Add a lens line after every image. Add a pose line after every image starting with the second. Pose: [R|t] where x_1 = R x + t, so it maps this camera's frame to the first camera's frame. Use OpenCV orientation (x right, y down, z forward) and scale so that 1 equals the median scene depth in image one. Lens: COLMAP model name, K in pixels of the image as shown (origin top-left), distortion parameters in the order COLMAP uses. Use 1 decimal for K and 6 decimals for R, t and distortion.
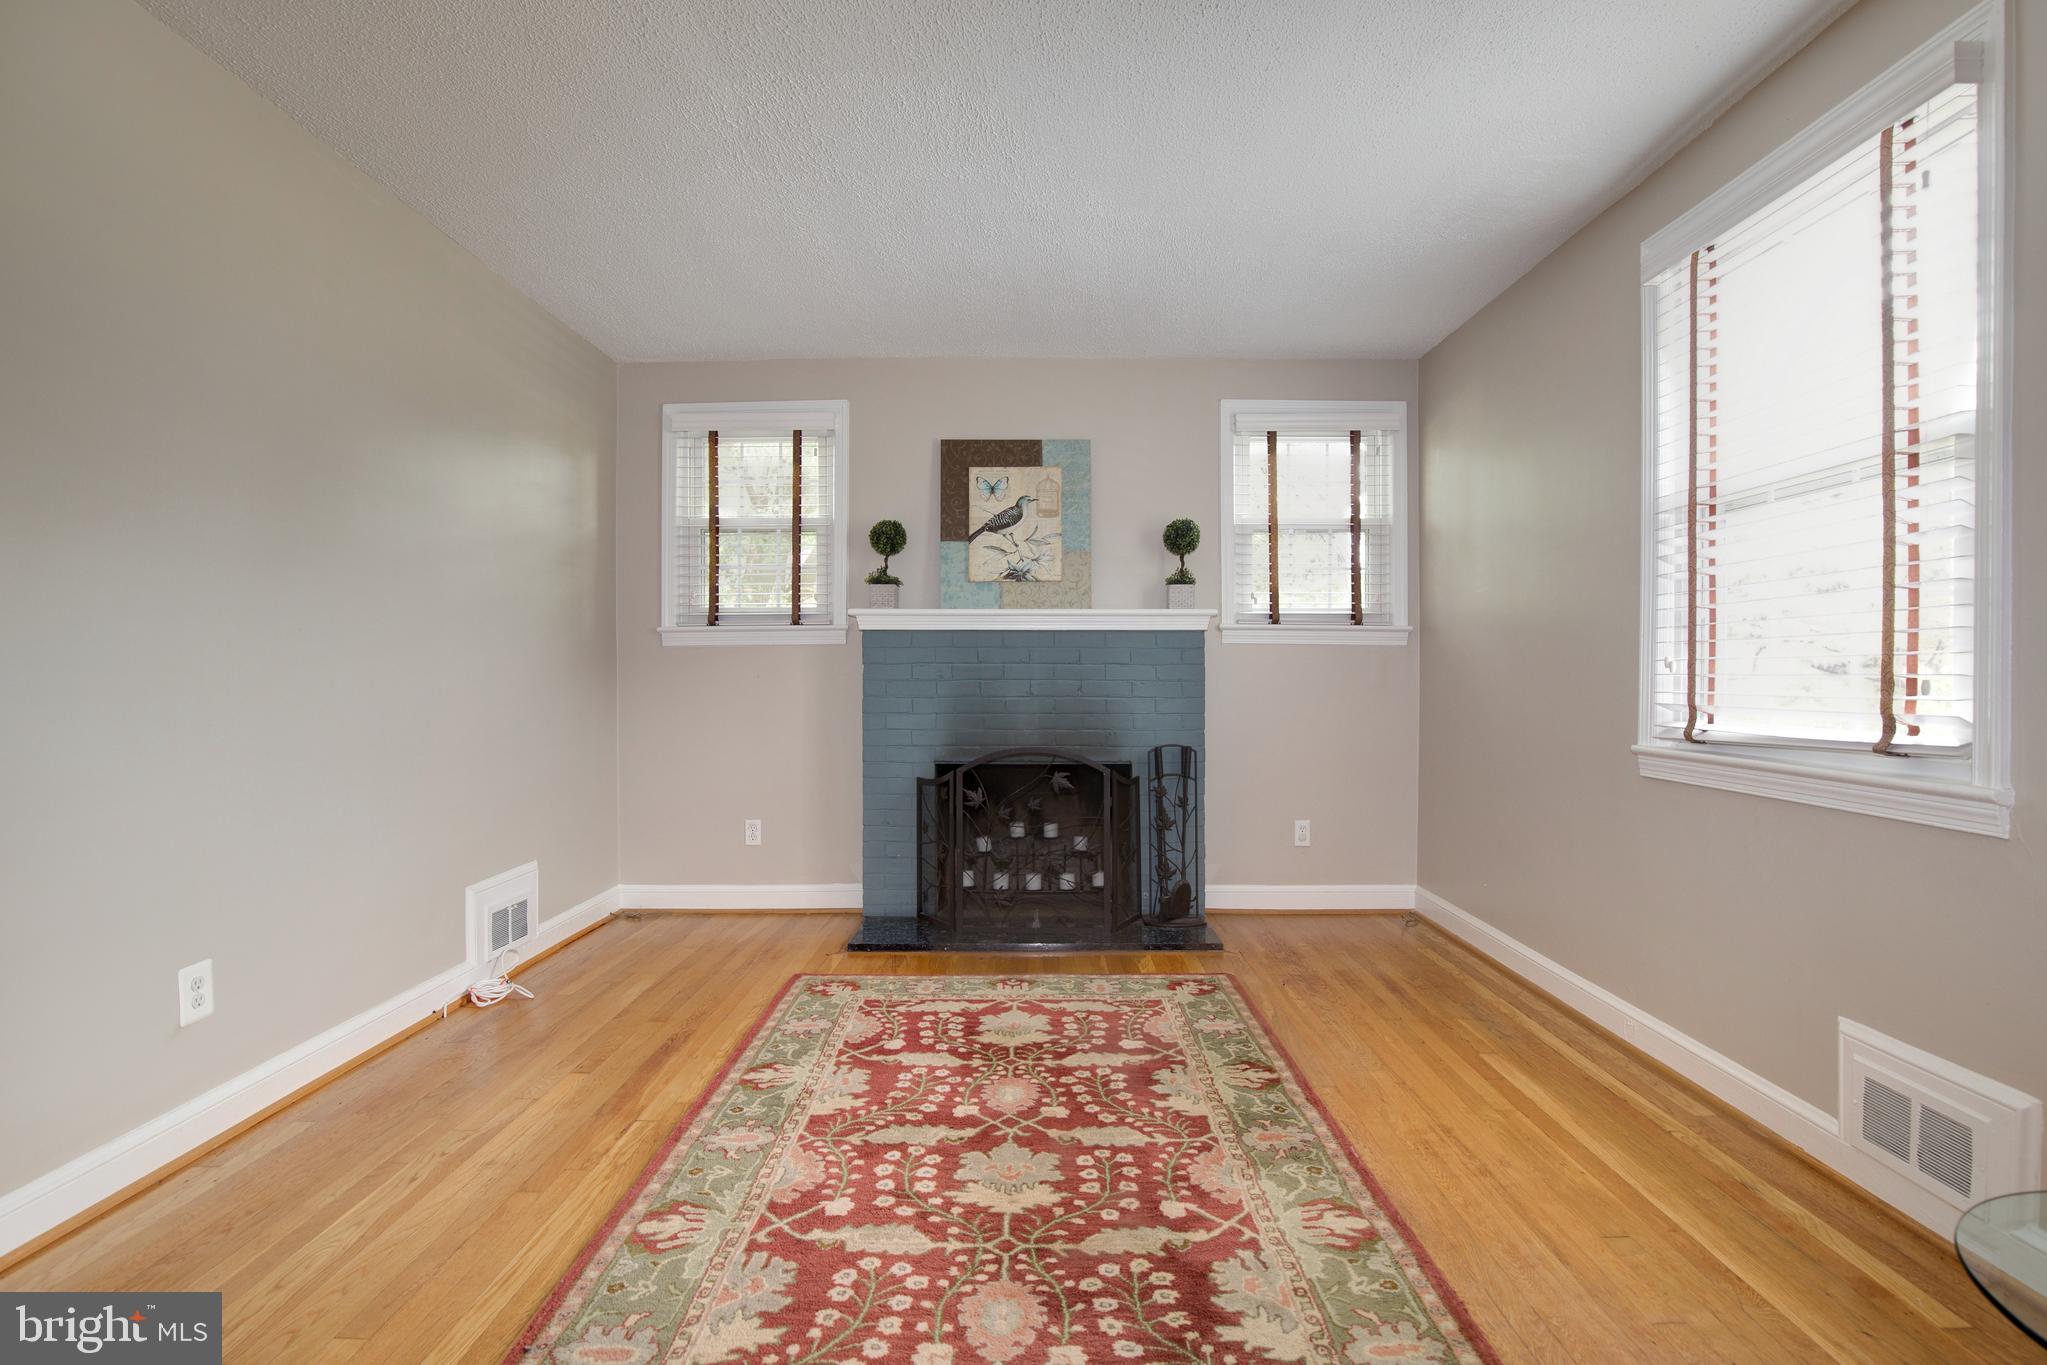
lens RADIAL K [[966.2, 0, 1023.5], [0, 966.2, 682.5], [0, 0, 1]] dist [-0.024946, 0.001208]
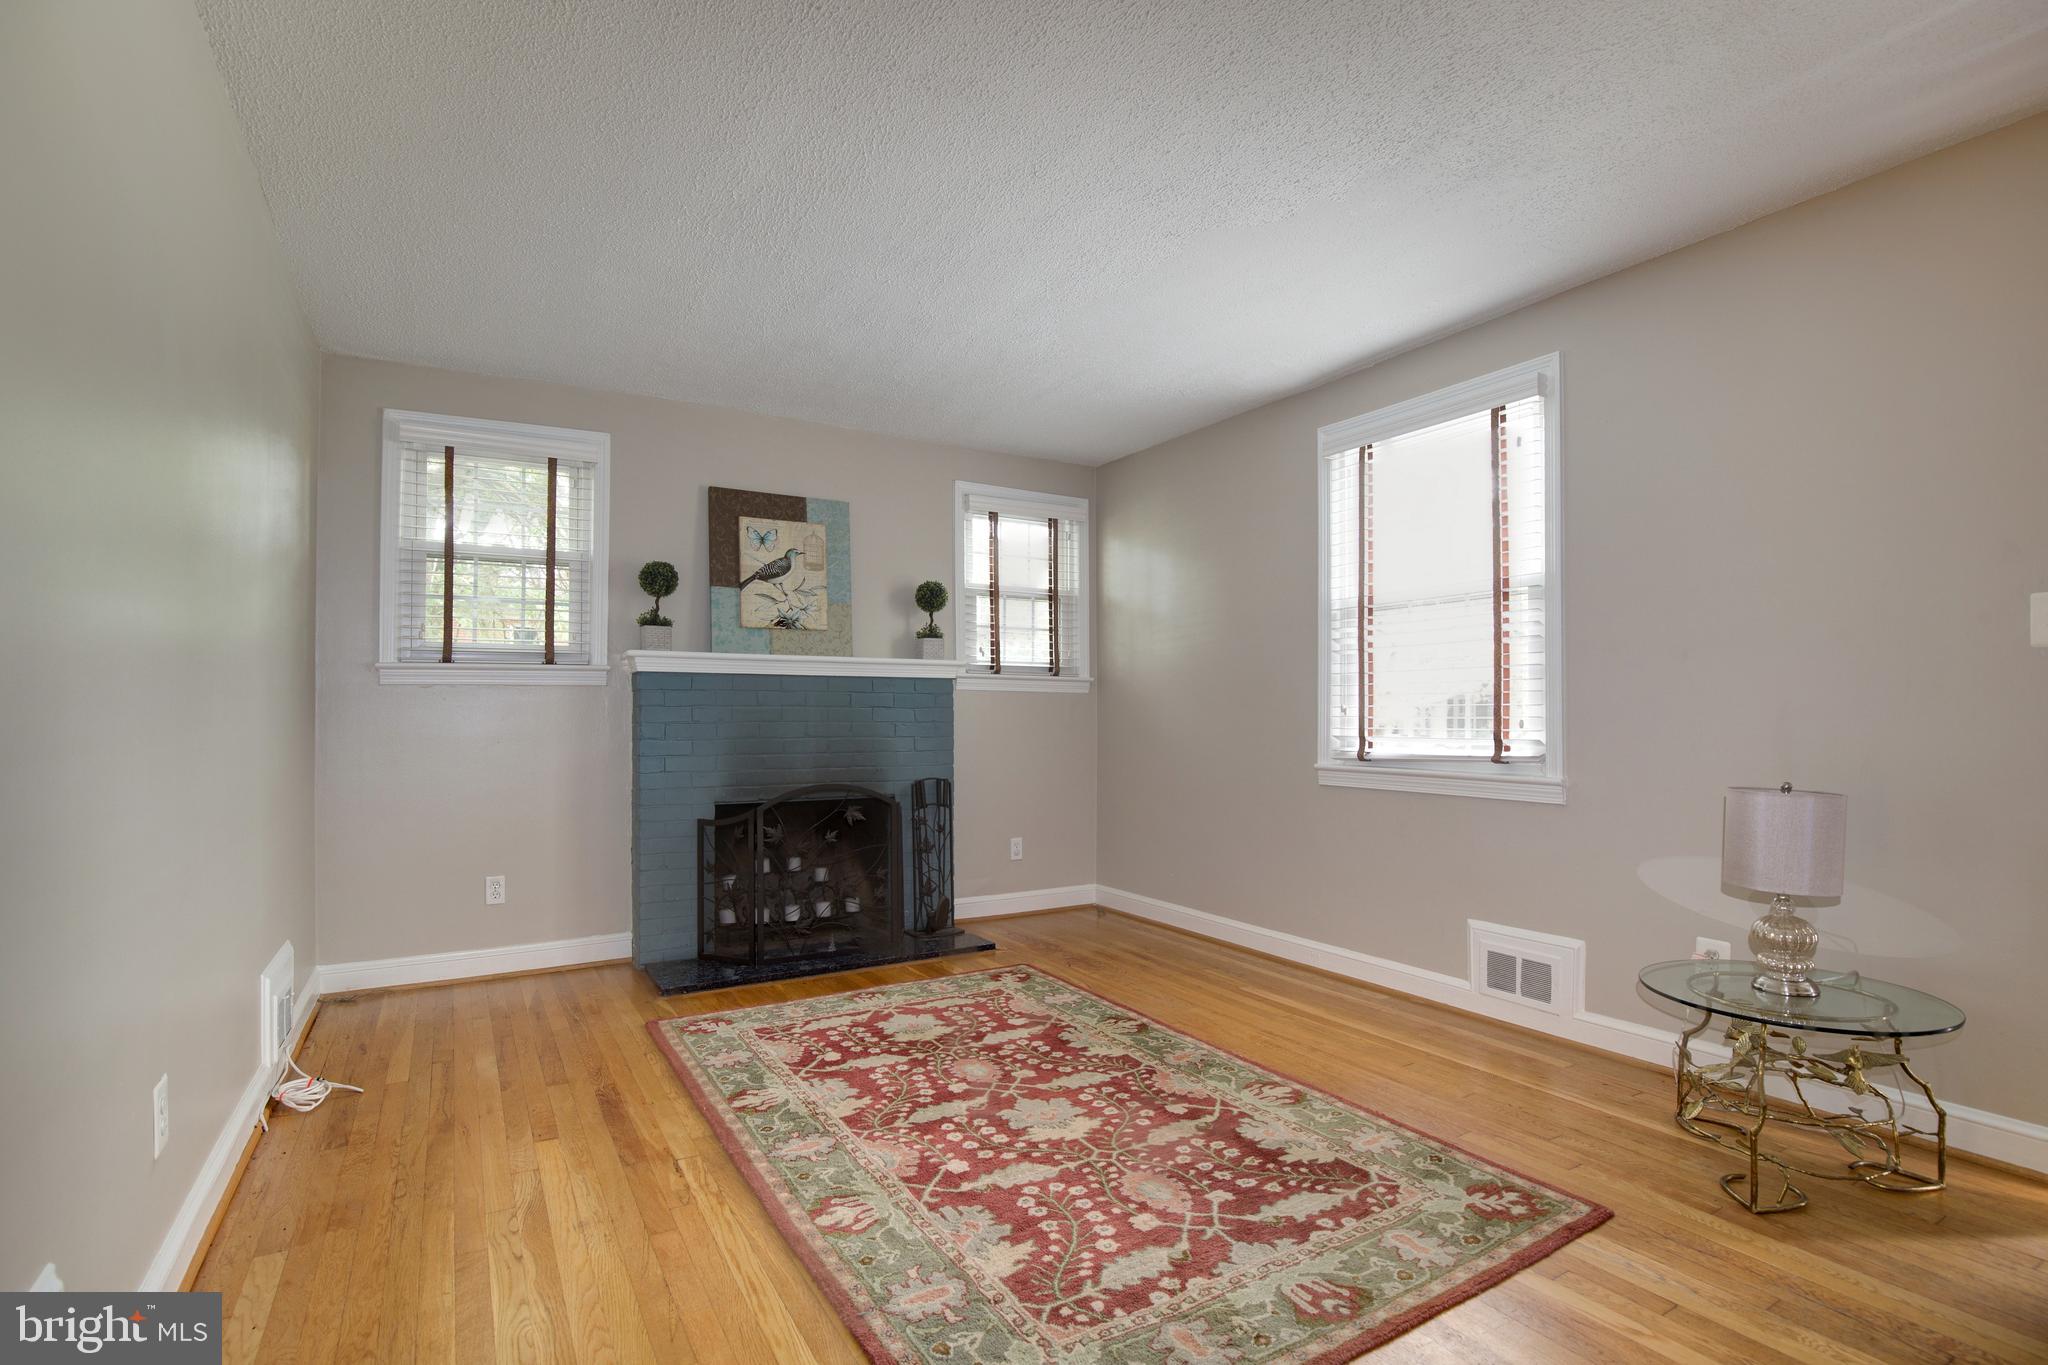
lens RADIAL K [[951.9, 0, 1022.1], [0, 951.9, 706.1], [0, 0, 1]] dist [-0.027309, 0.008016]
pose [[0.861792, 0.004235, 0.507244, -0.413347], [0.004667, 0.999857, -0.016278, -0.002357], [-0.507240, 0.016395, 0.861649, -0.035081]]
